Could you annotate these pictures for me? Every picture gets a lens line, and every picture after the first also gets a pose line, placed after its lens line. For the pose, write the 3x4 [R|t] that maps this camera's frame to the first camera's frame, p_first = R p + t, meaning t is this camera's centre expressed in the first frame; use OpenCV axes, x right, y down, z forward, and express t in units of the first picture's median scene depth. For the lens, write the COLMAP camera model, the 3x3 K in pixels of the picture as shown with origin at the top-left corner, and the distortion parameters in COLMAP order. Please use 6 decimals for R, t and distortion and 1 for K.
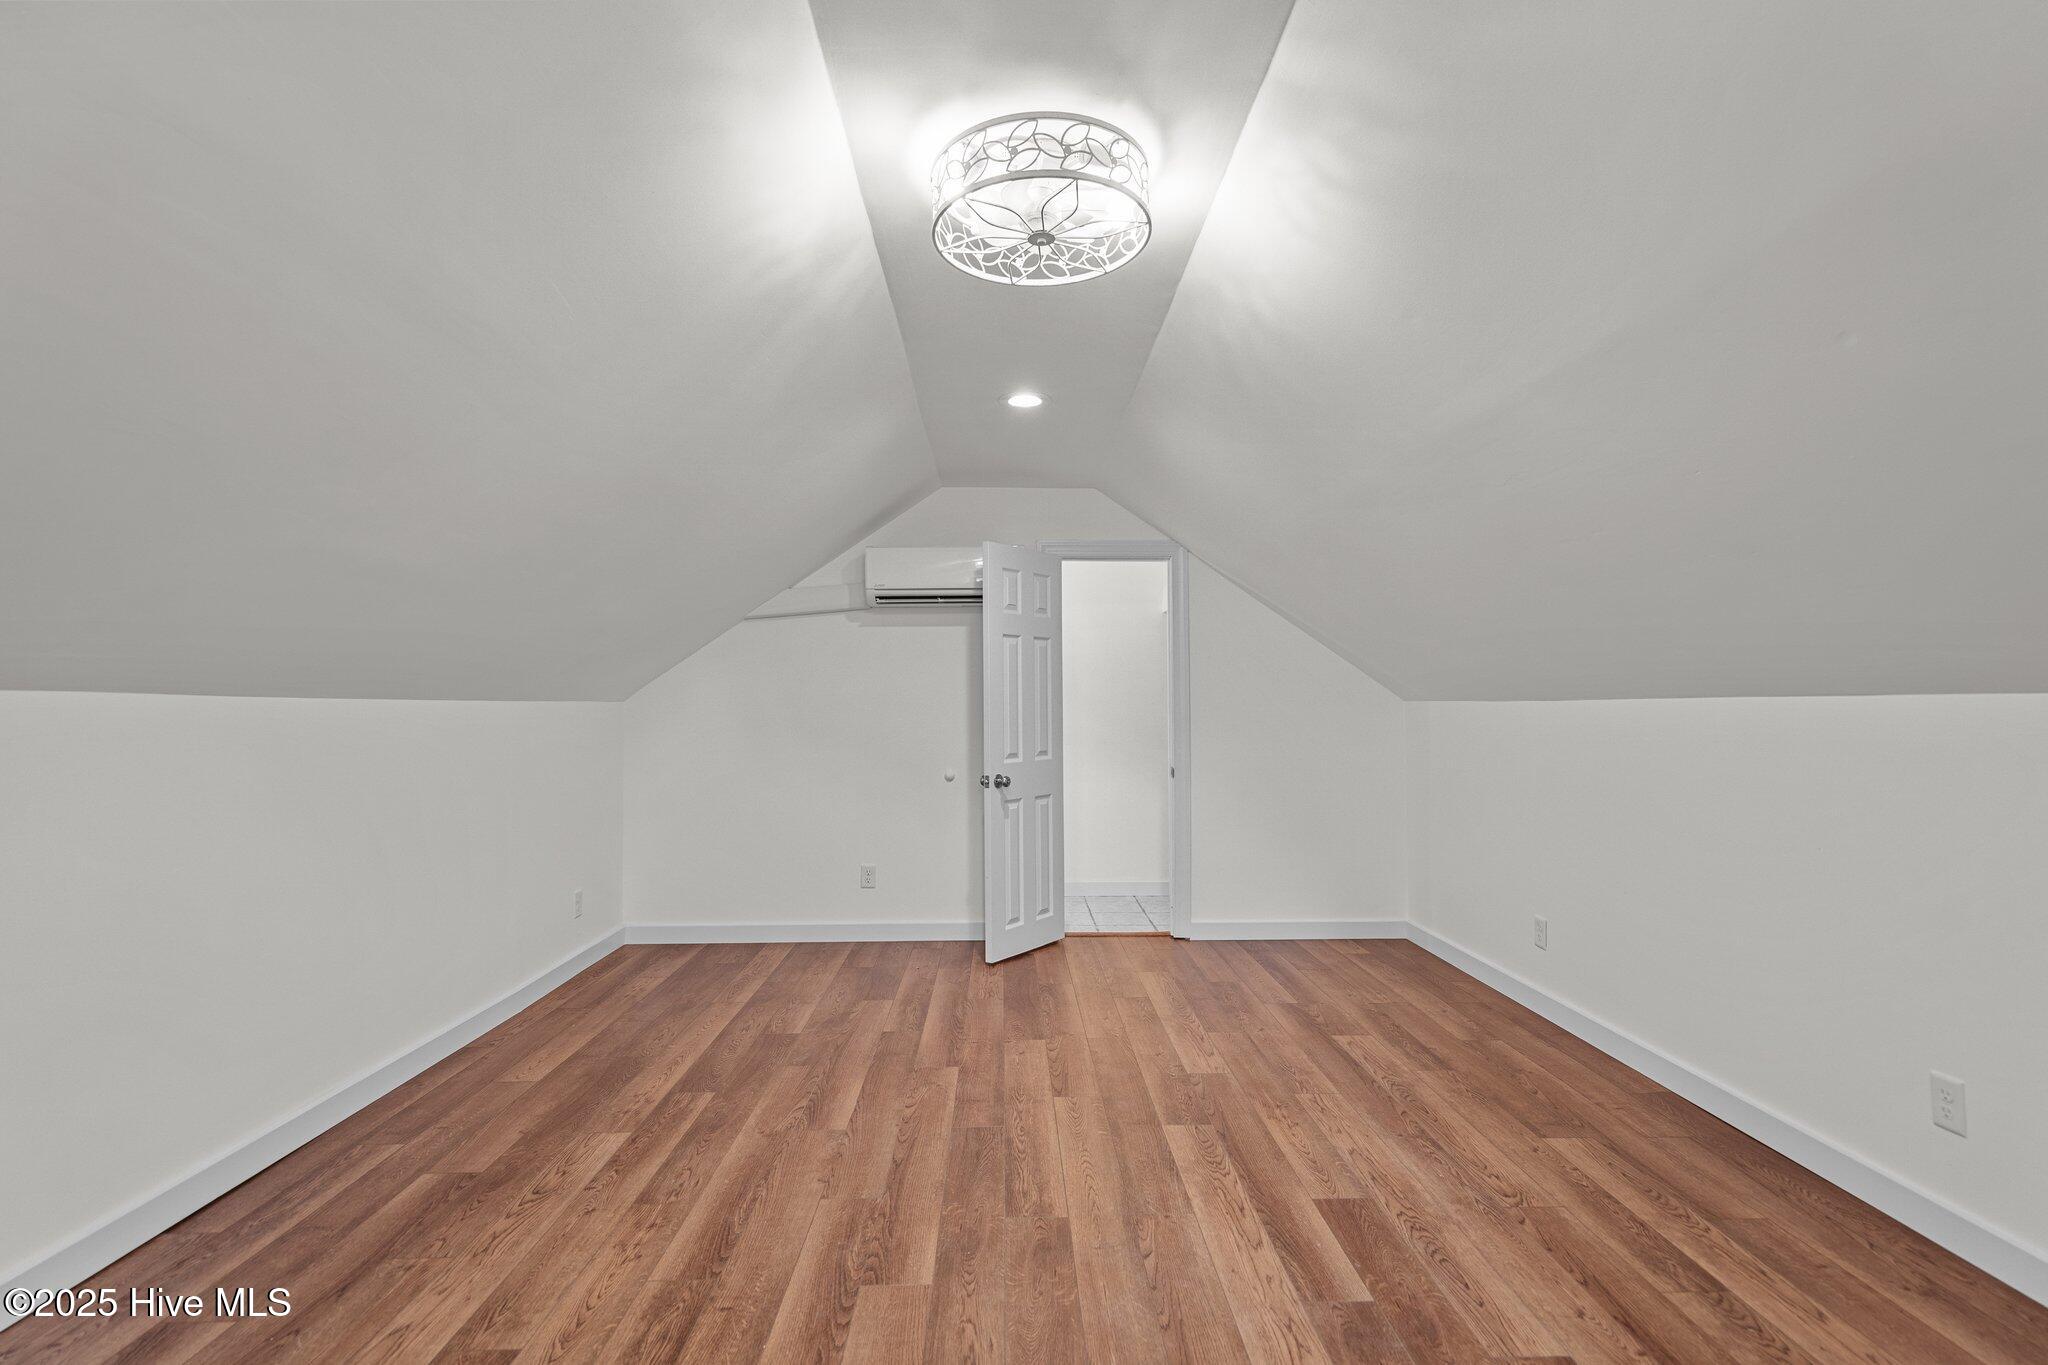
lens RADIAL K [[948.0, 0, 1023.5], [0, 948.0, 689.0], [0, 0, 1]] dist [-0.002910, 0.002513]
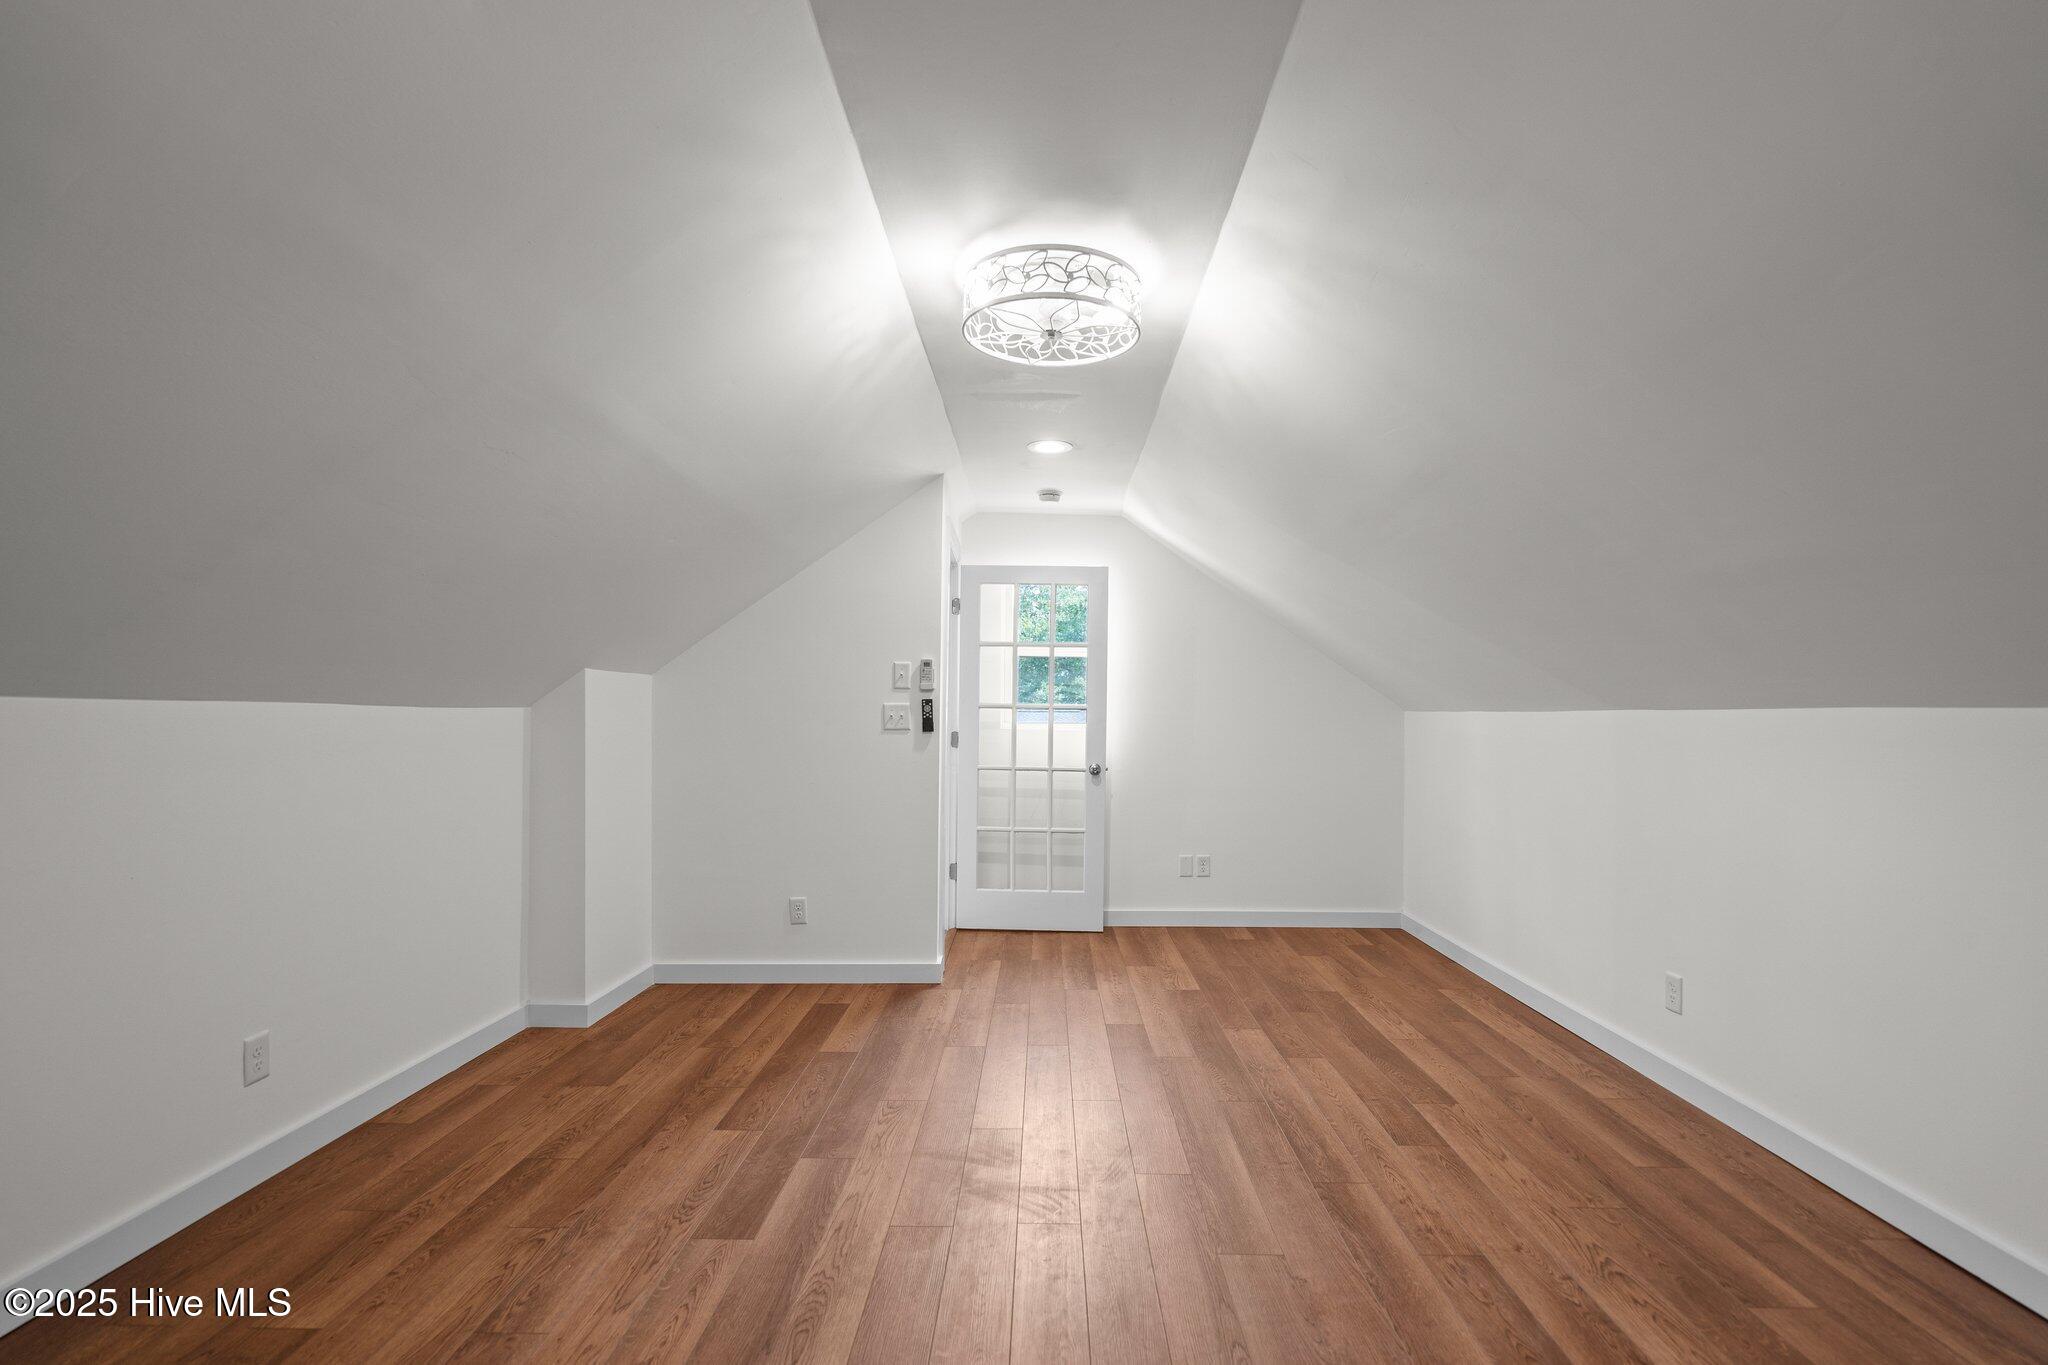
lens RADIAL K [[948.0, 0, 1024.9], [0, 948.0, 689.7], [0, 0, 1]] dist [-0.002910, 0.002513]
pose [[-0.999006, -0.002645, 0.044489, -0.003770], [-0.004758, 0.998862, -0.047452, 0.040983], [-0.044313, -0.047616, -0.997882, 2.108497]]
